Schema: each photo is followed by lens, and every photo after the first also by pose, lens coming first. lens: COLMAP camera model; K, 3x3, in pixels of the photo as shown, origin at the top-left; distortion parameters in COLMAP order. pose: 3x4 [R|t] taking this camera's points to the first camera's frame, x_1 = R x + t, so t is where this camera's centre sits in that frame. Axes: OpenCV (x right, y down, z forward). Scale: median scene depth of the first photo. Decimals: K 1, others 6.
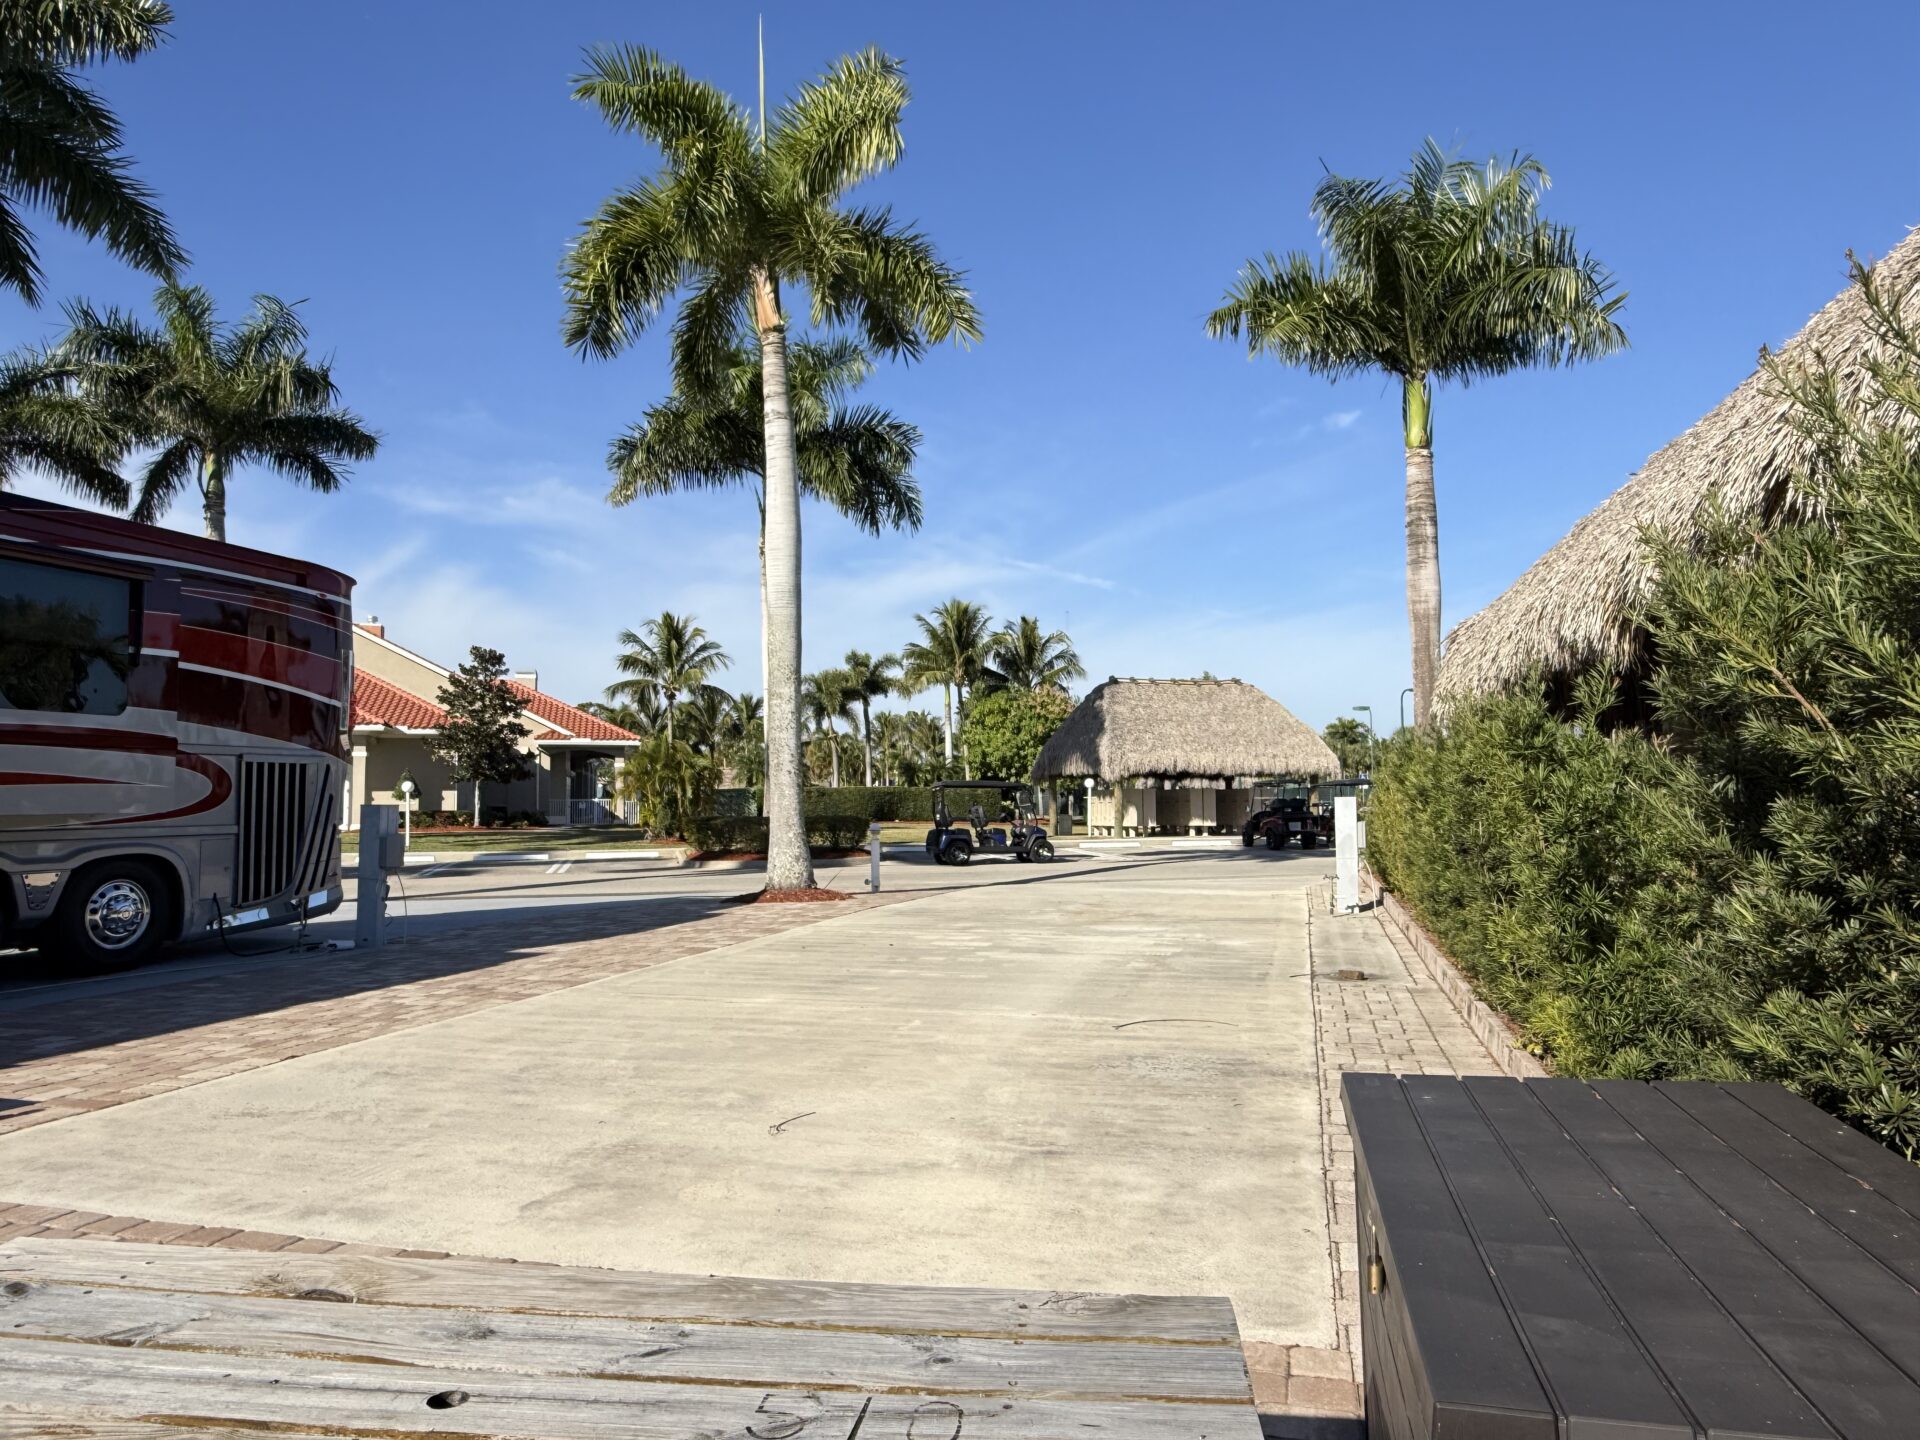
lens RADIAL K [[1229.6, 0, 960.0], [0, 1229.6, 720.0], [0, 0, 1]] dist [-0.006595, -0.001778]
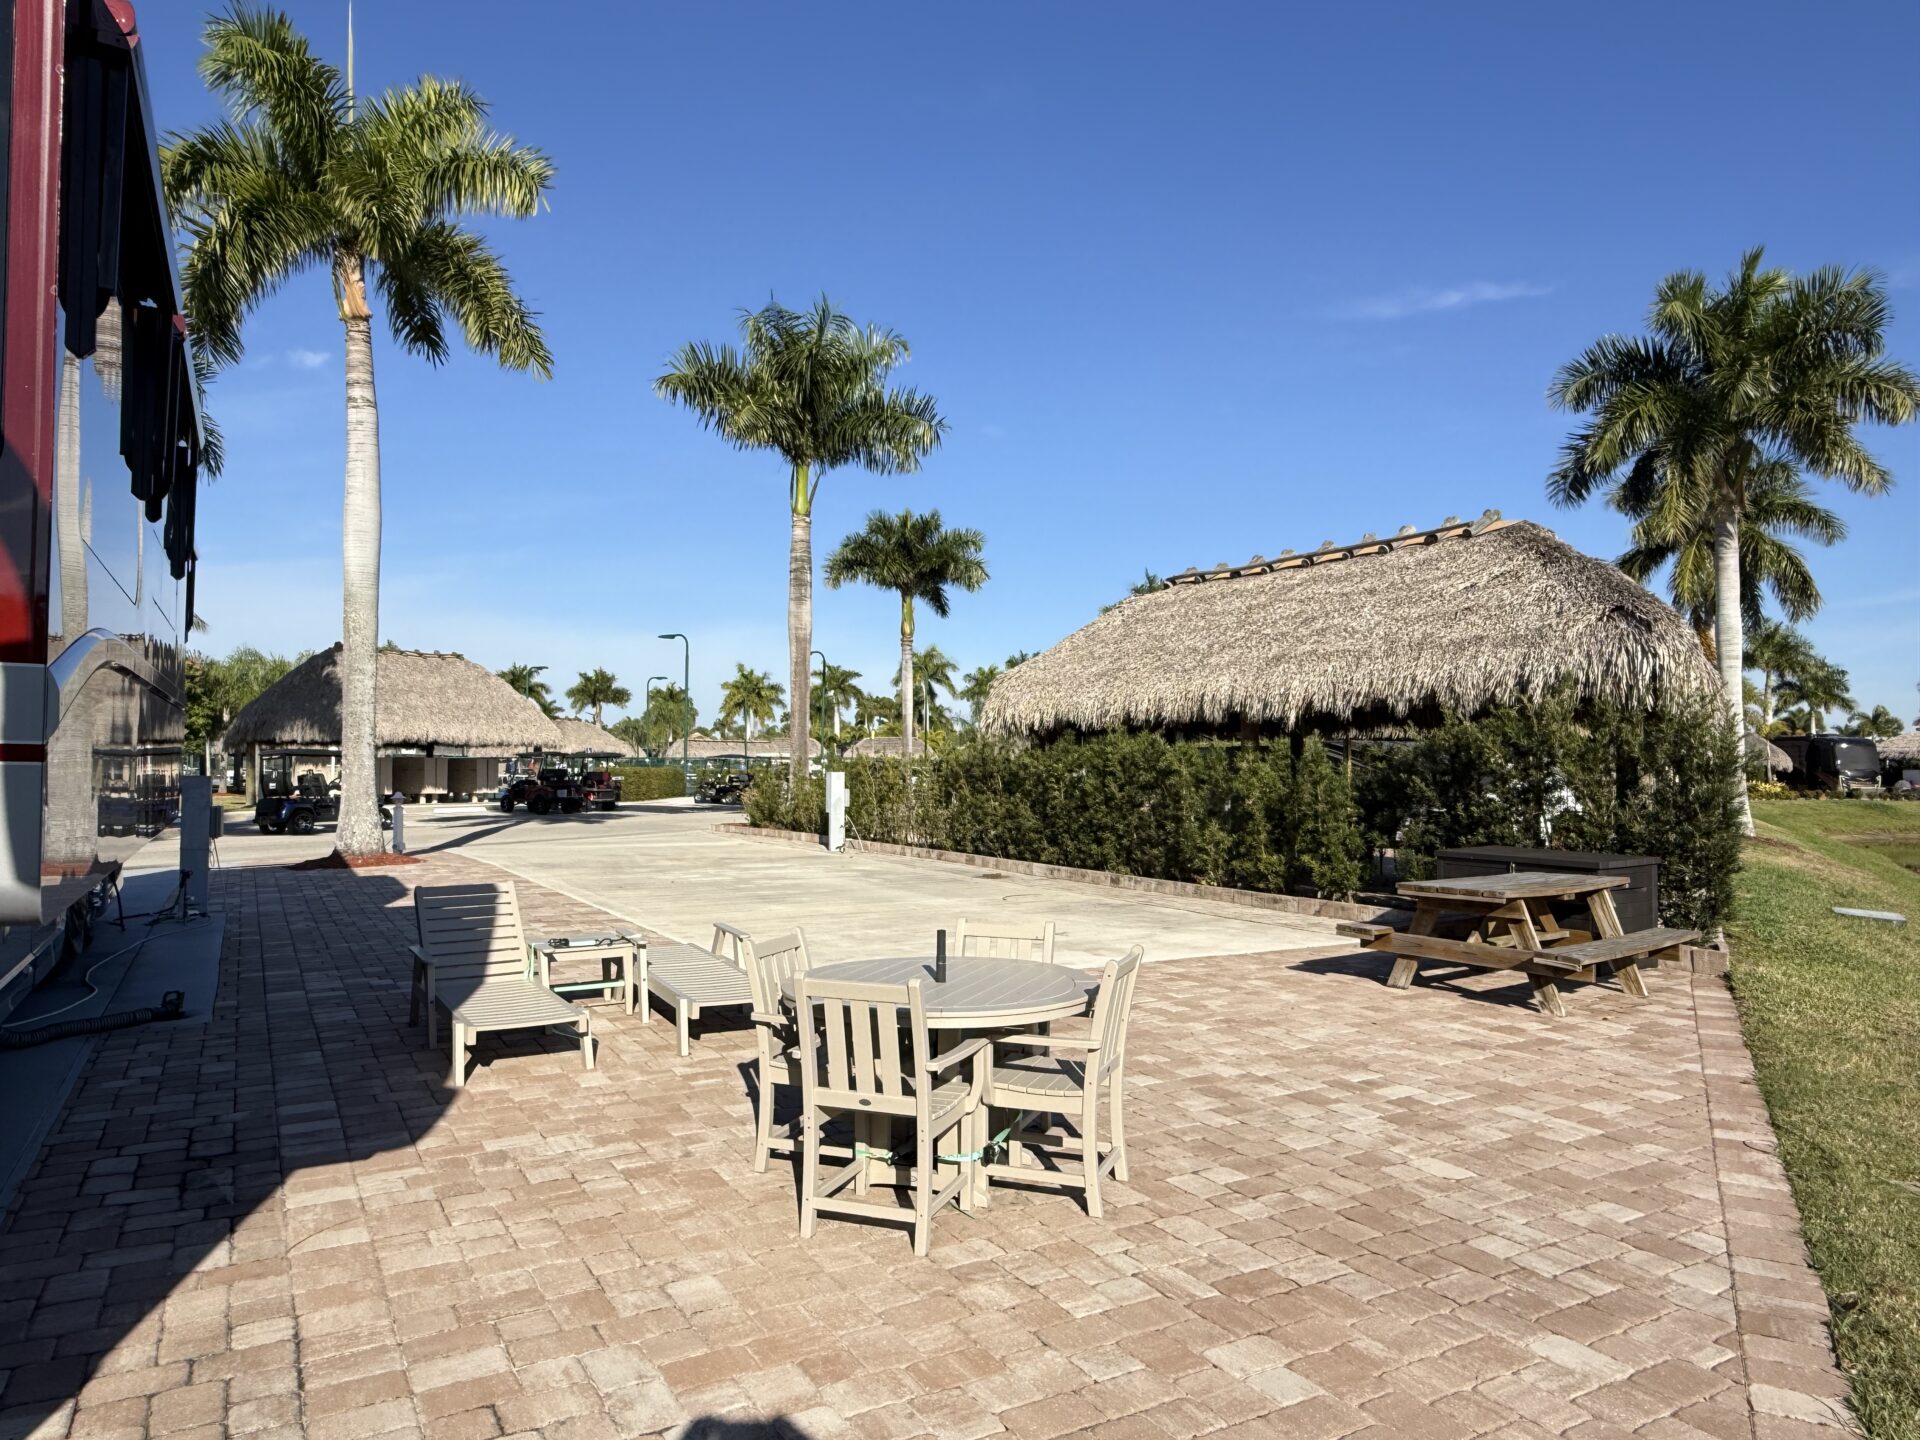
lens RADIAL K [[1229.6, 0, 960.0], [0, 1229.6, 720.0], [0, 0, 1]] dist [-0.006595, -0.001778]
pose [[0.697445, 0.035036, 0.715781, -0.472262], [-0.054194, 0.998523, 0.003930, -0.008997], [-0.714586, -0.041532, 0.698314, -0.088685]]
